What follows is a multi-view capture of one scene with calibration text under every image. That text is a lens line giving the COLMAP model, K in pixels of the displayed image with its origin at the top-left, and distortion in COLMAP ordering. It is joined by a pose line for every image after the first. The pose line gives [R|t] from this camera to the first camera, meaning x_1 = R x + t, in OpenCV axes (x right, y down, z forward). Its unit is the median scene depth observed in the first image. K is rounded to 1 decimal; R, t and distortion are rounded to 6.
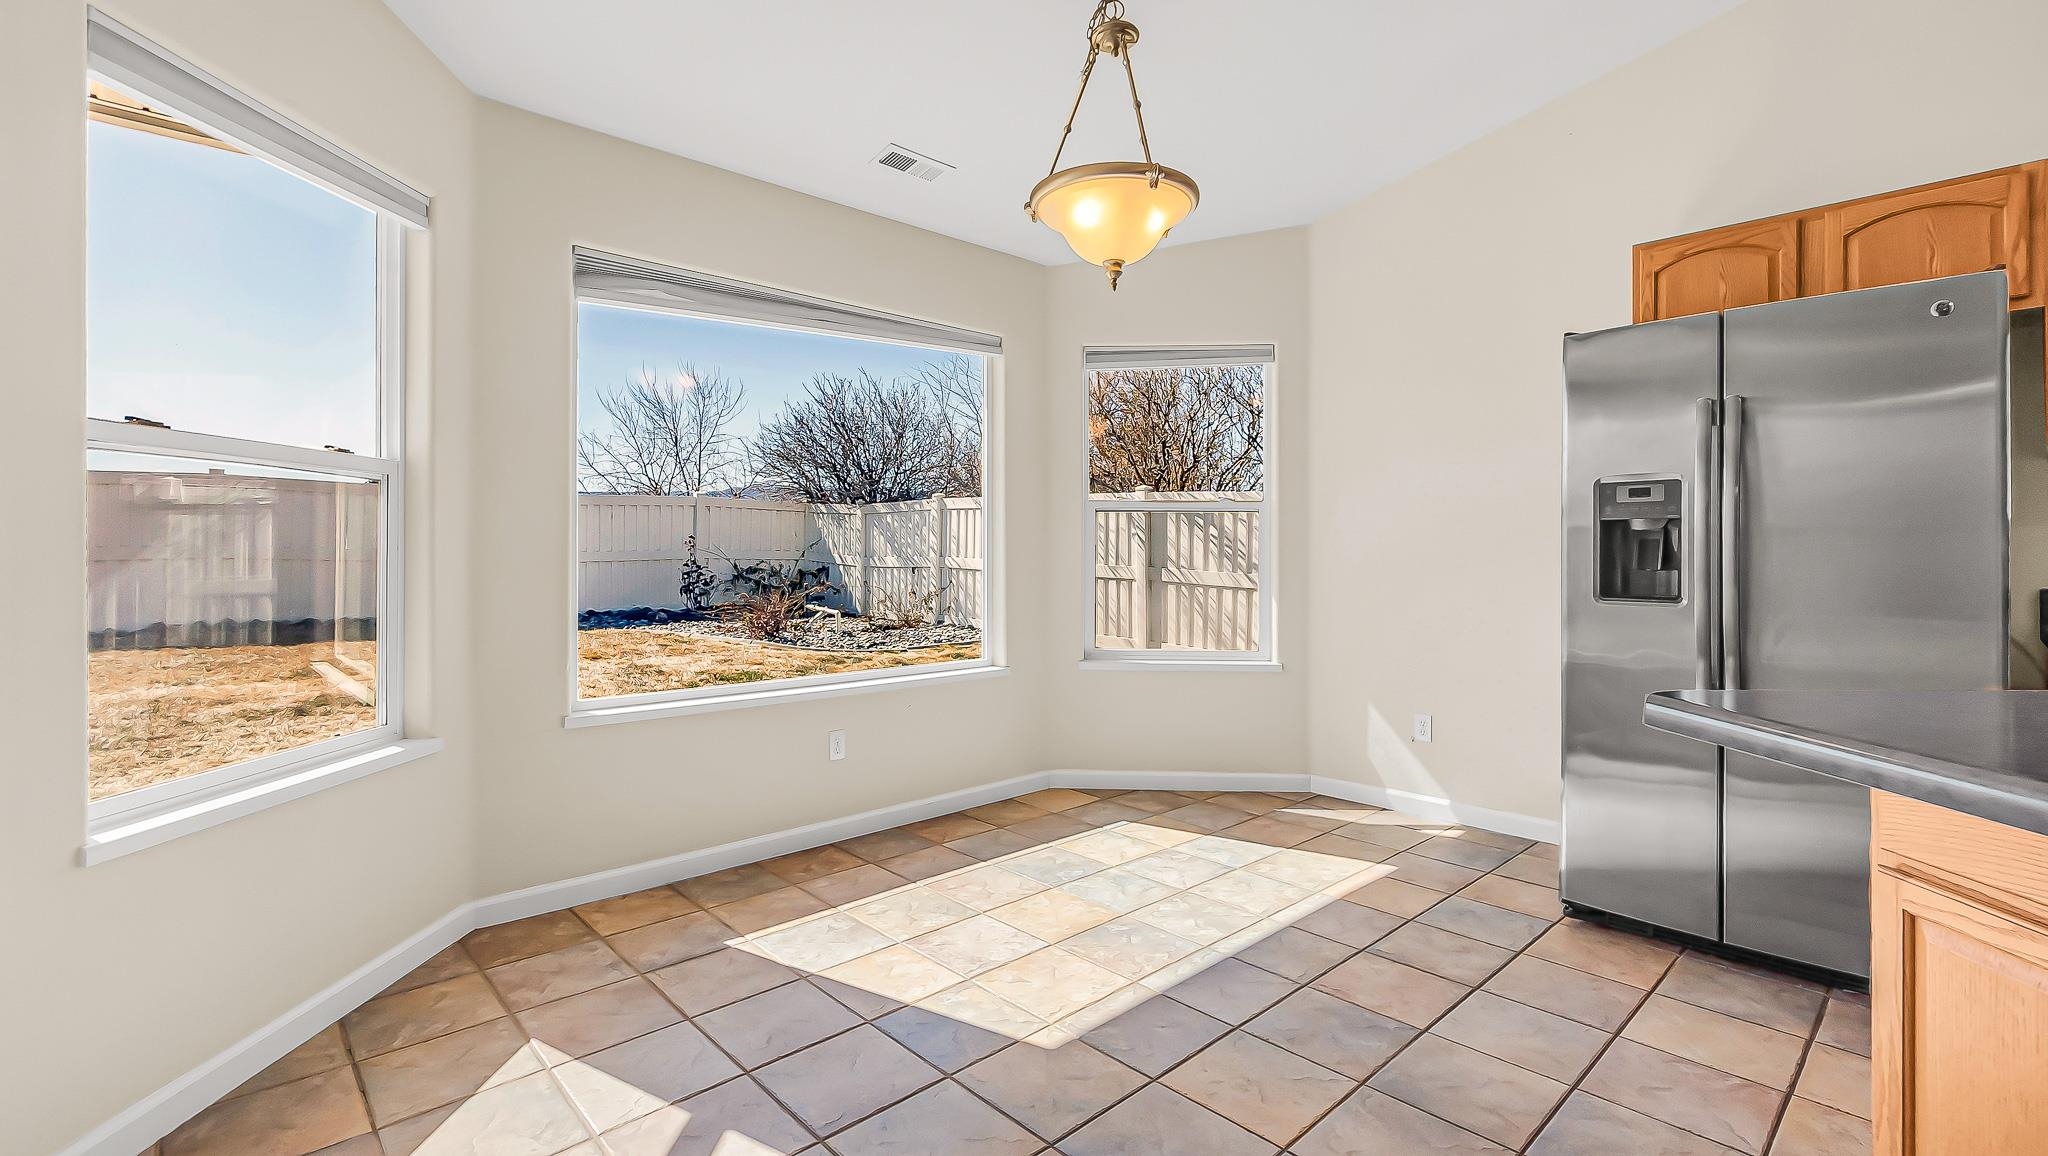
lens RADIAL K [[895.9, 0, 1037.0], [0, 895.9, 577.5], [0, 0, 1]] dist [-0.003370, -0.000269]
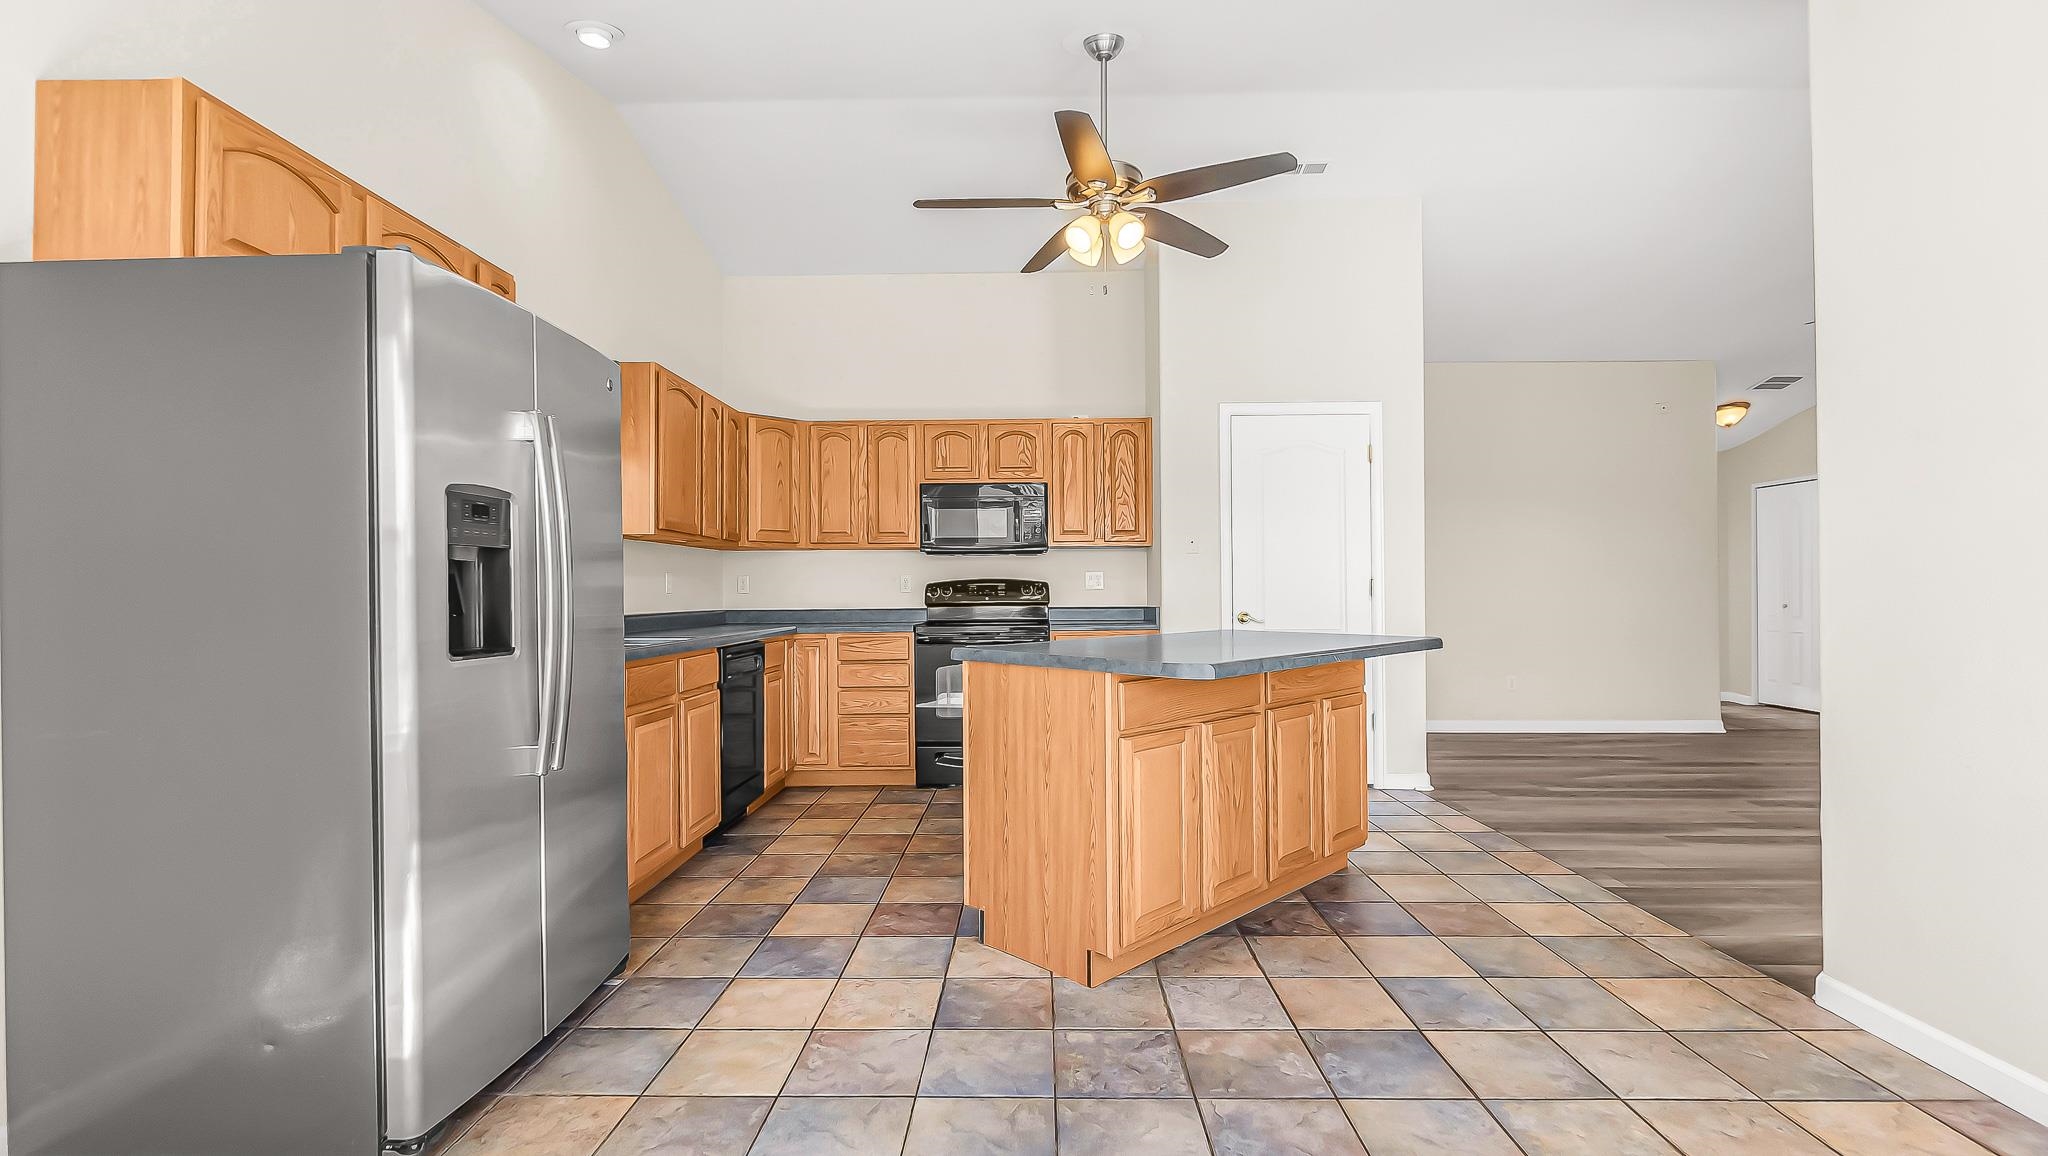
lens RADIAL K [[895.9, 0, 1037.0], [0, 895.9, 577.5], [0, 0, 1]] dist [-0.003370, -0.000269]
pose [[-0.716657, 0.006625, 0.697394, -0.177233], [0.024427, 0.999580, 0.015606, -0.039684], [-0.696998, 0.028219, -0.716518, 1.207167]]
